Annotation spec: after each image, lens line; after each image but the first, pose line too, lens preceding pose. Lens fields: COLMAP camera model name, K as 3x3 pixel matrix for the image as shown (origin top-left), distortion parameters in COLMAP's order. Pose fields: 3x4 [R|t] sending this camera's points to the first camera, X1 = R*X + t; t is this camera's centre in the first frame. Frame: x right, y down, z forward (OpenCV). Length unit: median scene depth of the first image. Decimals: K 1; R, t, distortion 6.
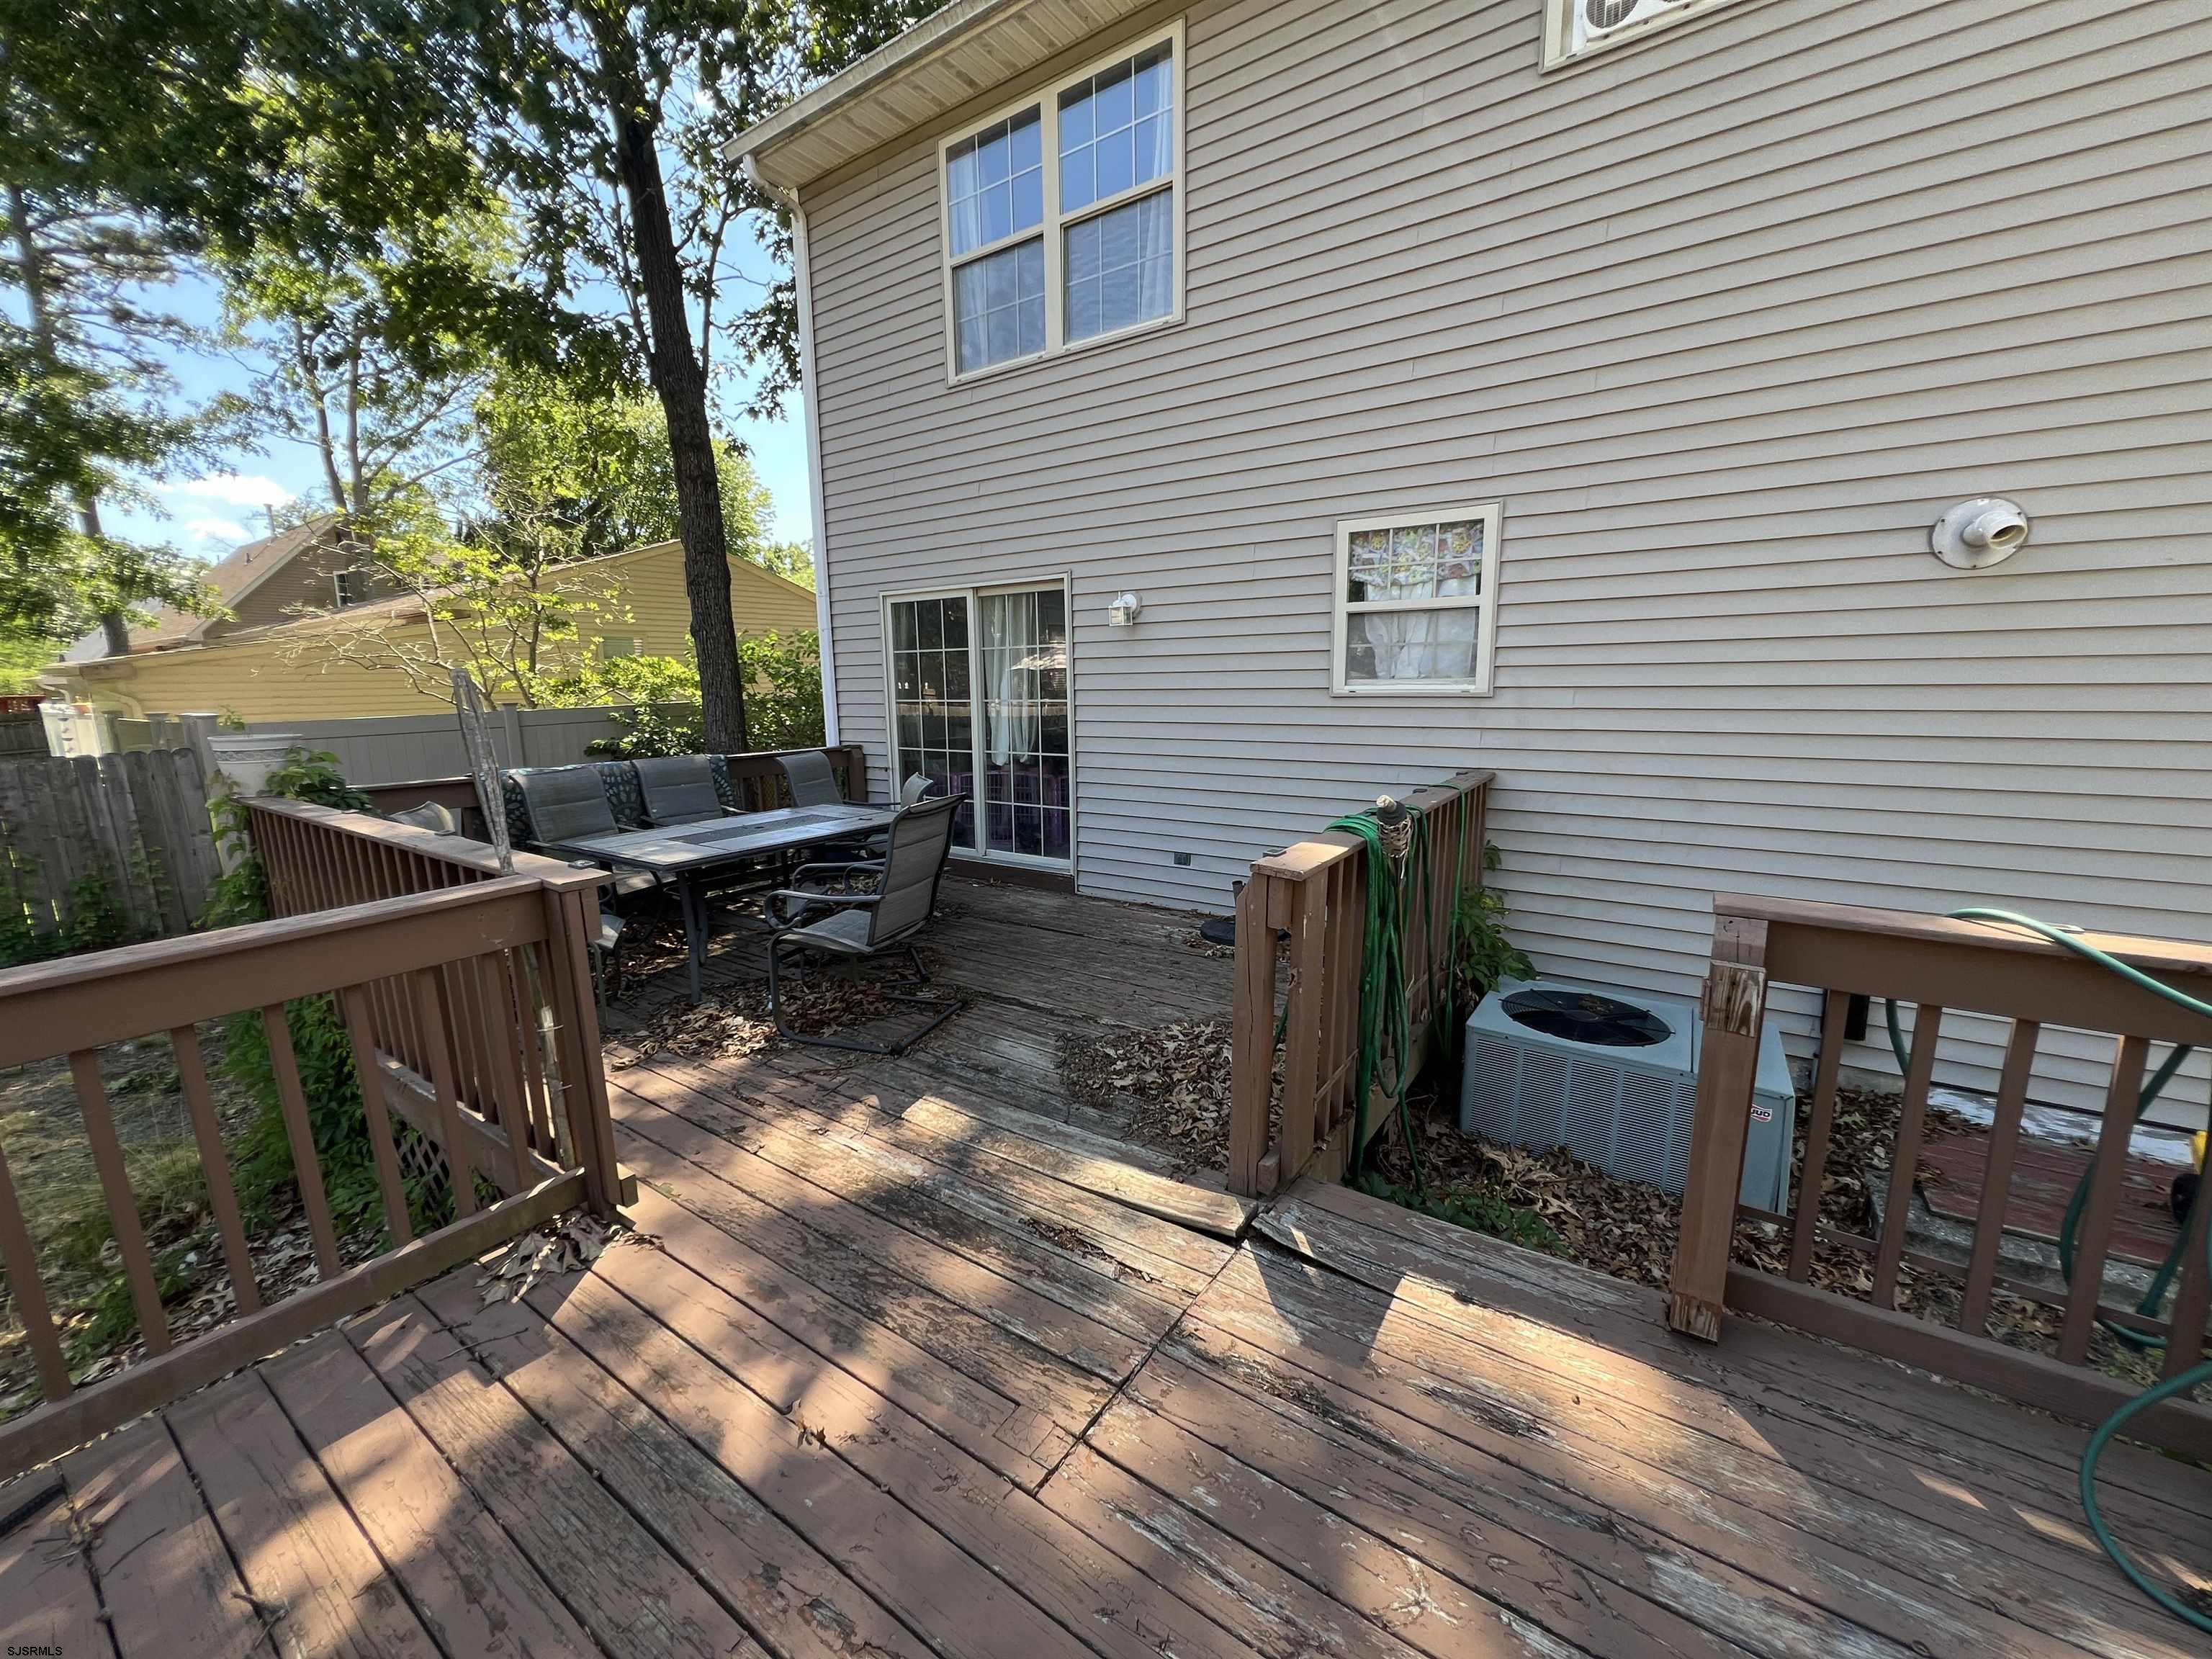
lens RADIAL K [[882.7, 0, 1106.0], [0, 882.7, 829.5], [0, 0, 1]] dist [0.000396, 0.000056]
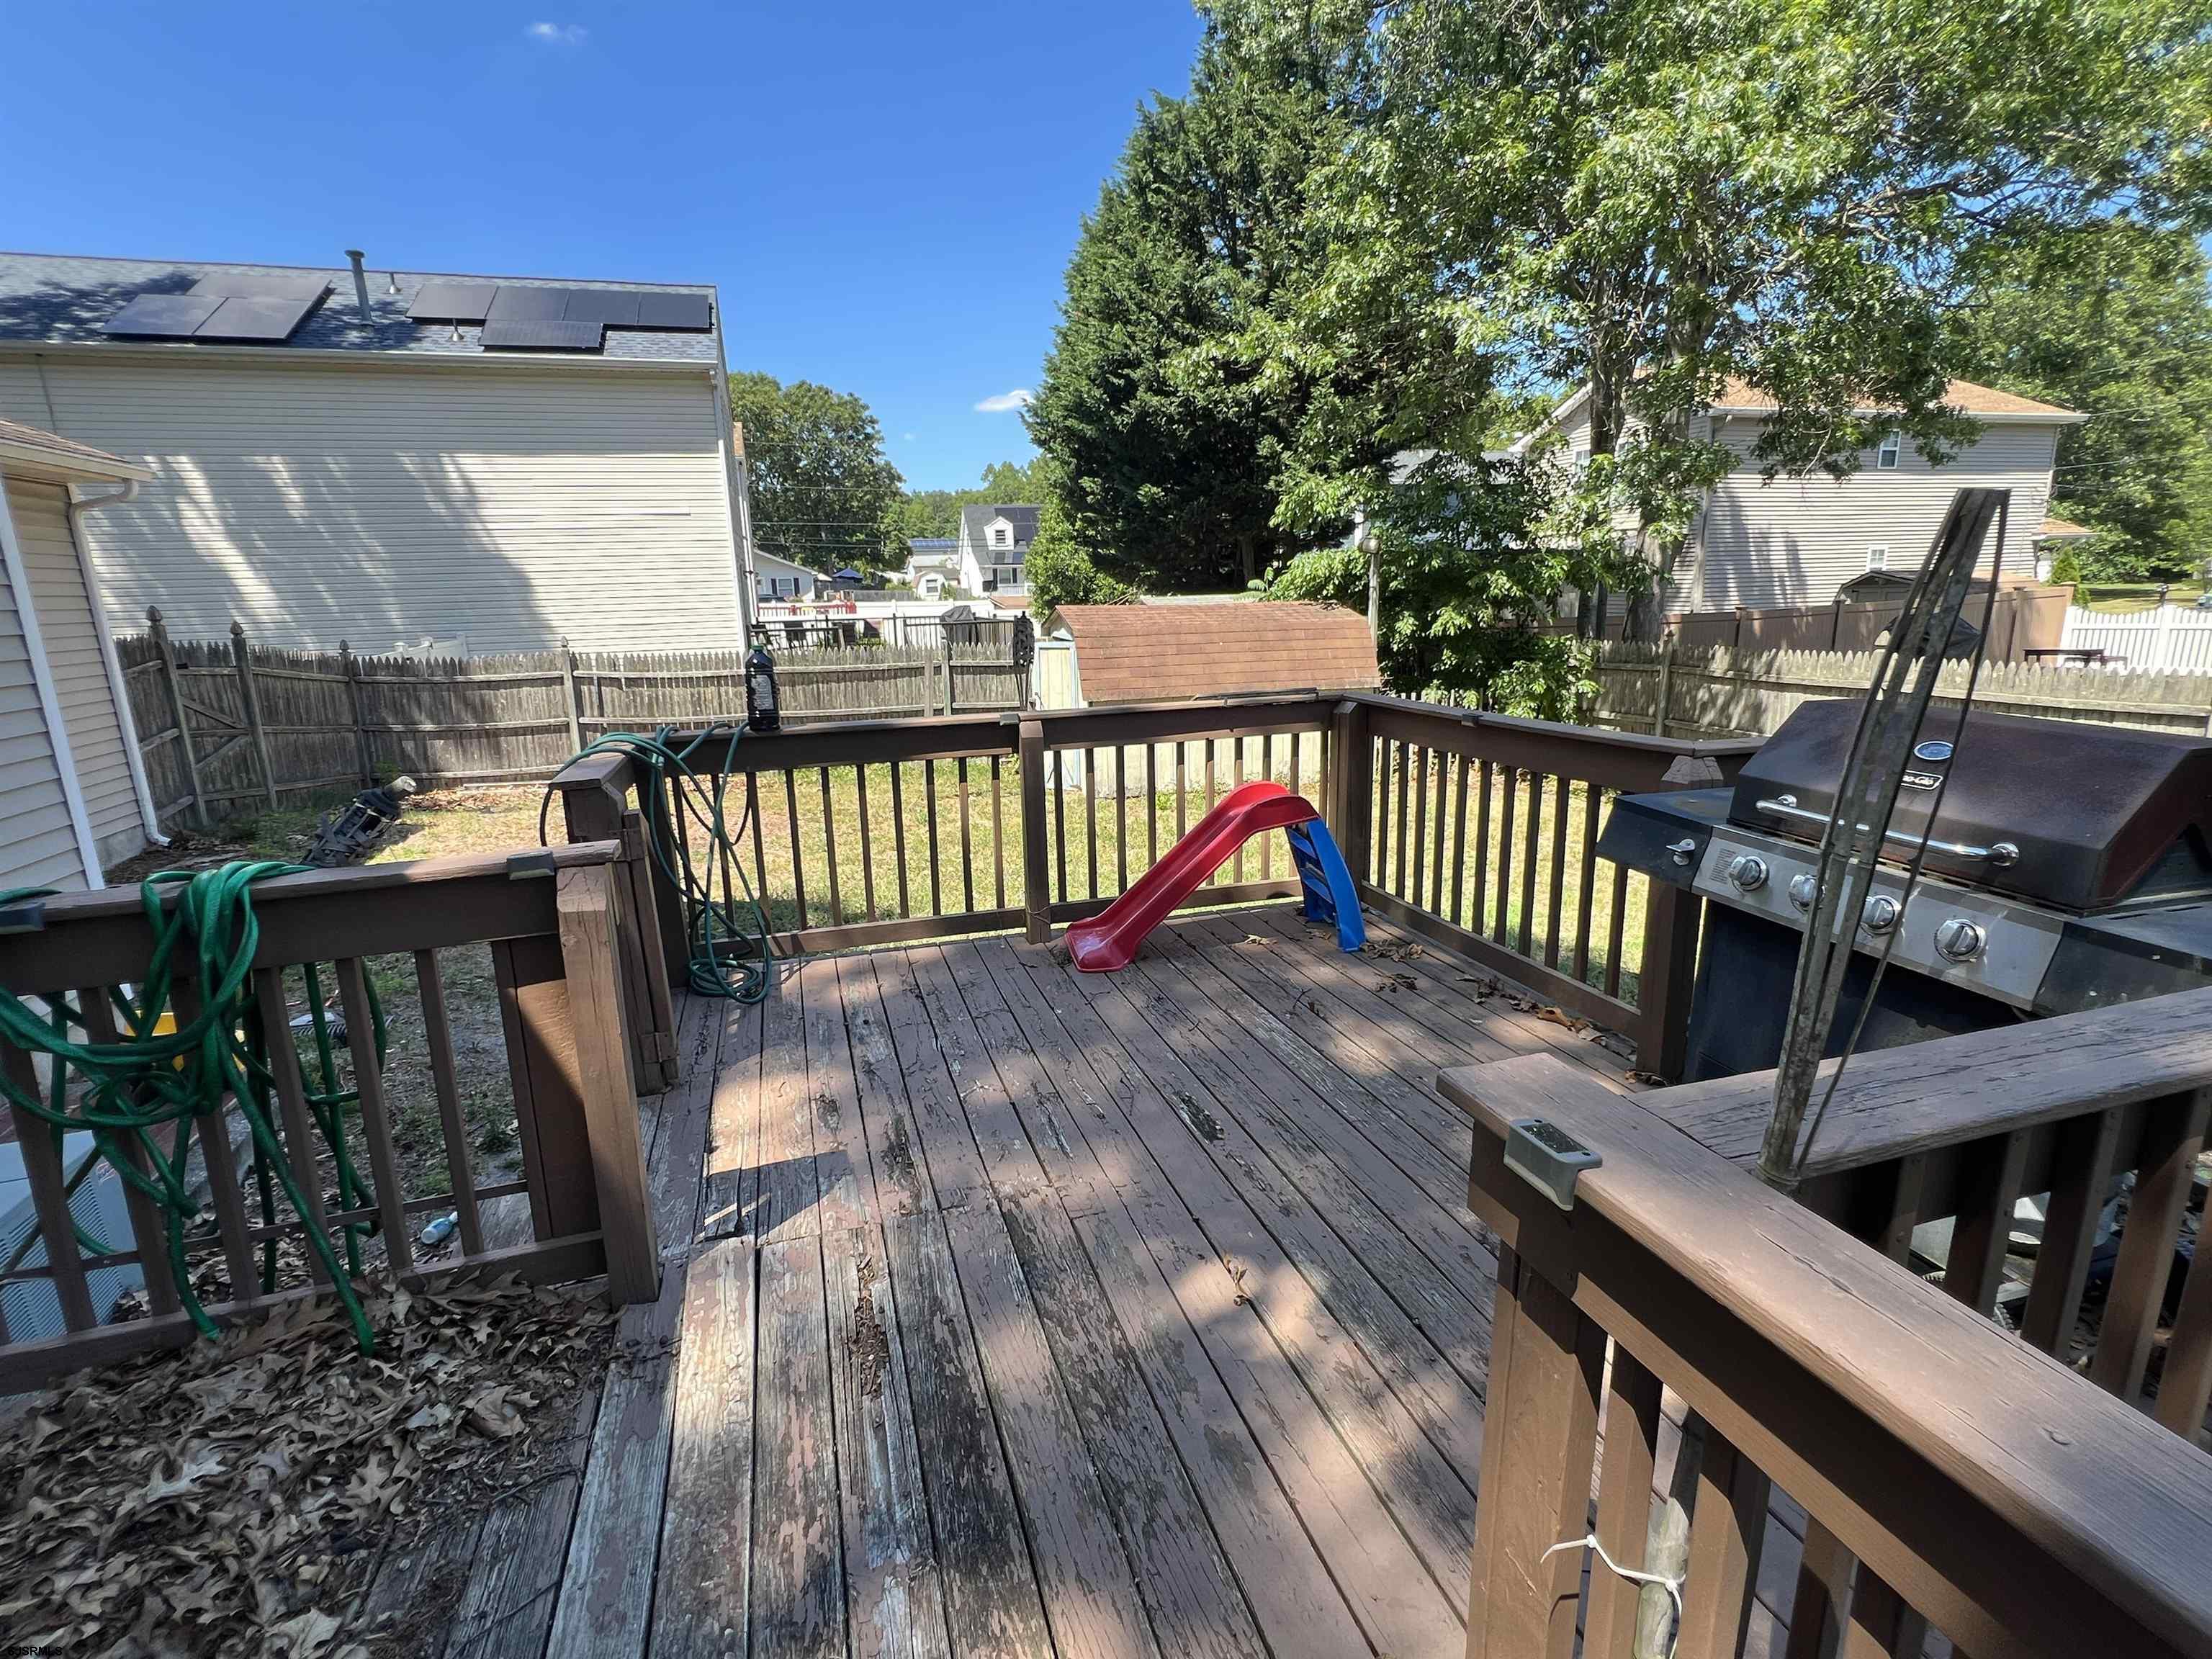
lens RADIAL K [[1042.8, 0, 1106.0], [0, 1042.8, 829.5], [0, 0, 1]] dist [-0.004284, -0.000986]
pose [[-0.788076, -0.102580, 0.606971, -0.165009], [0.142298, 0.928954, 0.341753, -0.051007], [-0.598905, 0.355699, -0.717490, 0.326948]]
